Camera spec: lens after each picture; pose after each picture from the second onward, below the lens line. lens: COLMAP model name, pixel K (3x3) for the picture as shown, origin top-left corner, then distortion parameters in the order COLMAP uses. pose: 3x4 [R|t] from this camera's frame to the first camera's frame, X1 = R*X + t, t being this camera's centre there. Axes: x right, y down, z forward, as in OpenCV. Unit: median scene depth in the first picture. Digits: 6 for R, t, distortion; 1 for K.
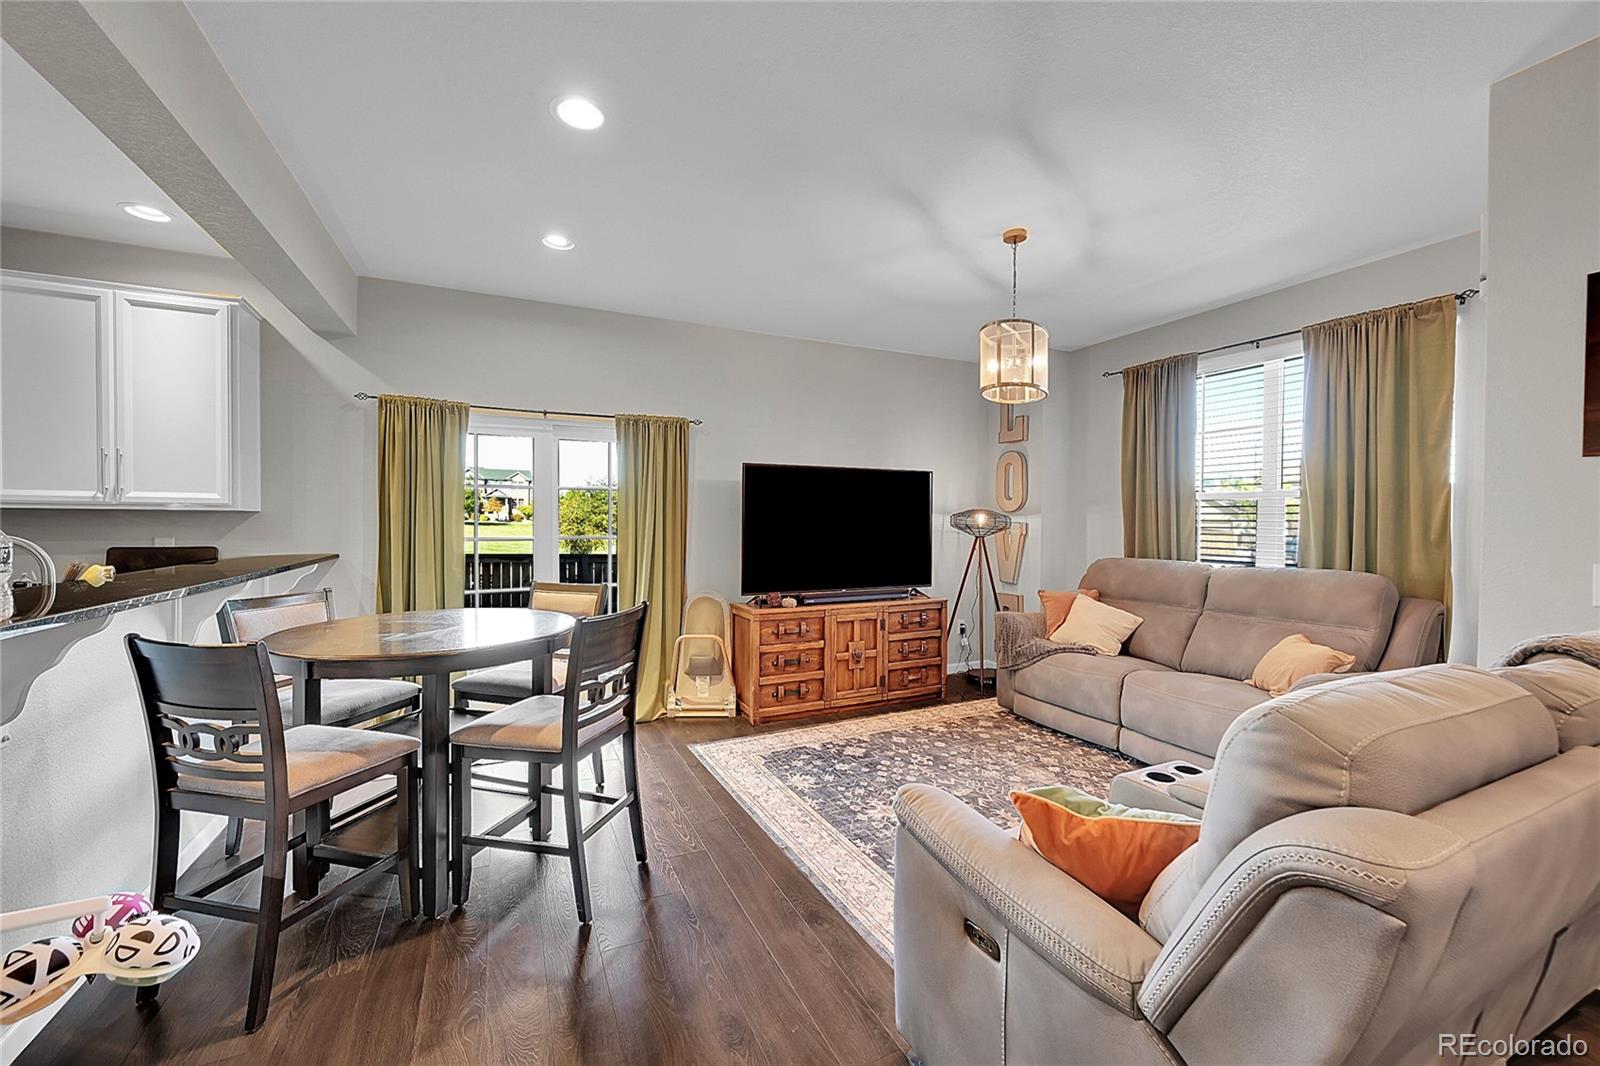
lens RADIAL K [[631.7, 0, 800.0], [0, 631.7, 533.0], [0, 0, 1]] dist [0.000744, 0.000350]
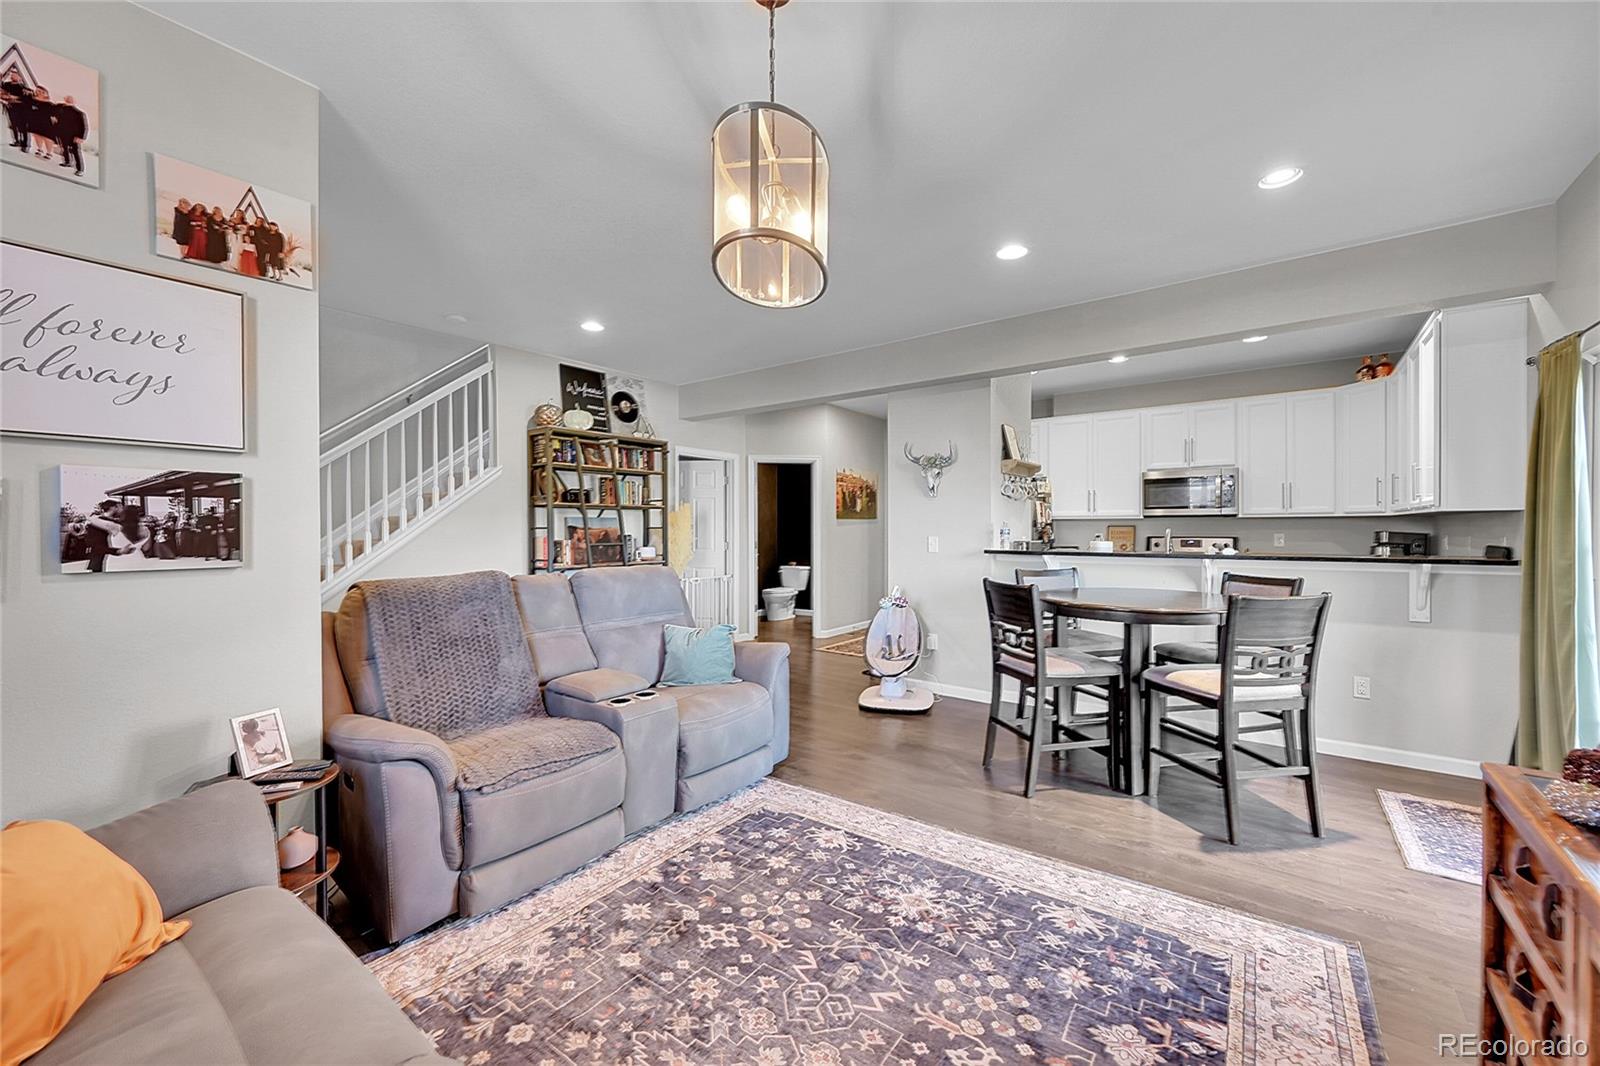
lens RADIAL K [[631.7, 0, 800.0], [0, 631.7, 533.0], [0, 0, 1]] dist [0.000744, 0.000350]
pose [[-0.890107, 0.001174, -0.455750, 0.479926], [-0.009828, 0.999715, 0.021771, -0.009100], [0.455645, 0.023858, -0.889842, 1.275706]]
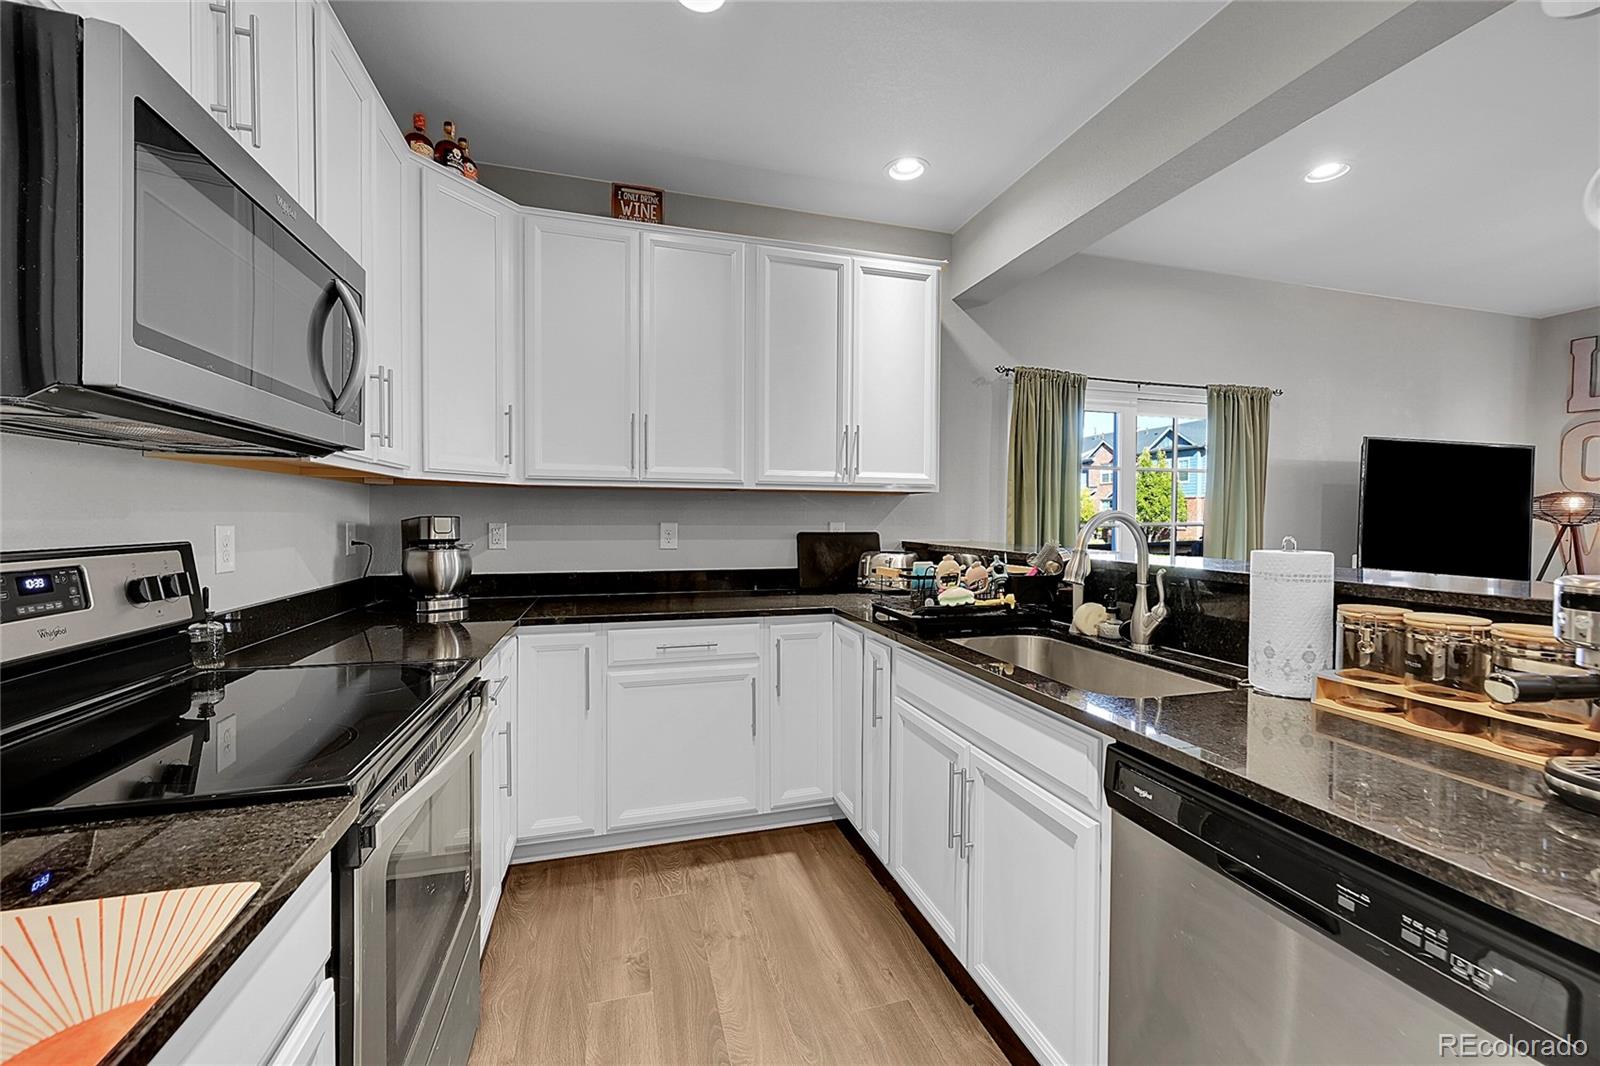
lens RADIAL K [[631.7, 0, 800.0], [0, 631.7, 533.0], [0, 0, 1]] dist [0.000744, 0.000350]
pose [[0.989126, -0.000950, -0.147070, -0.837940], [0.001057, 0.999999, 0.000648, 0.020432], [0.147069, -0.000796, 0.989126, 0.048949]]
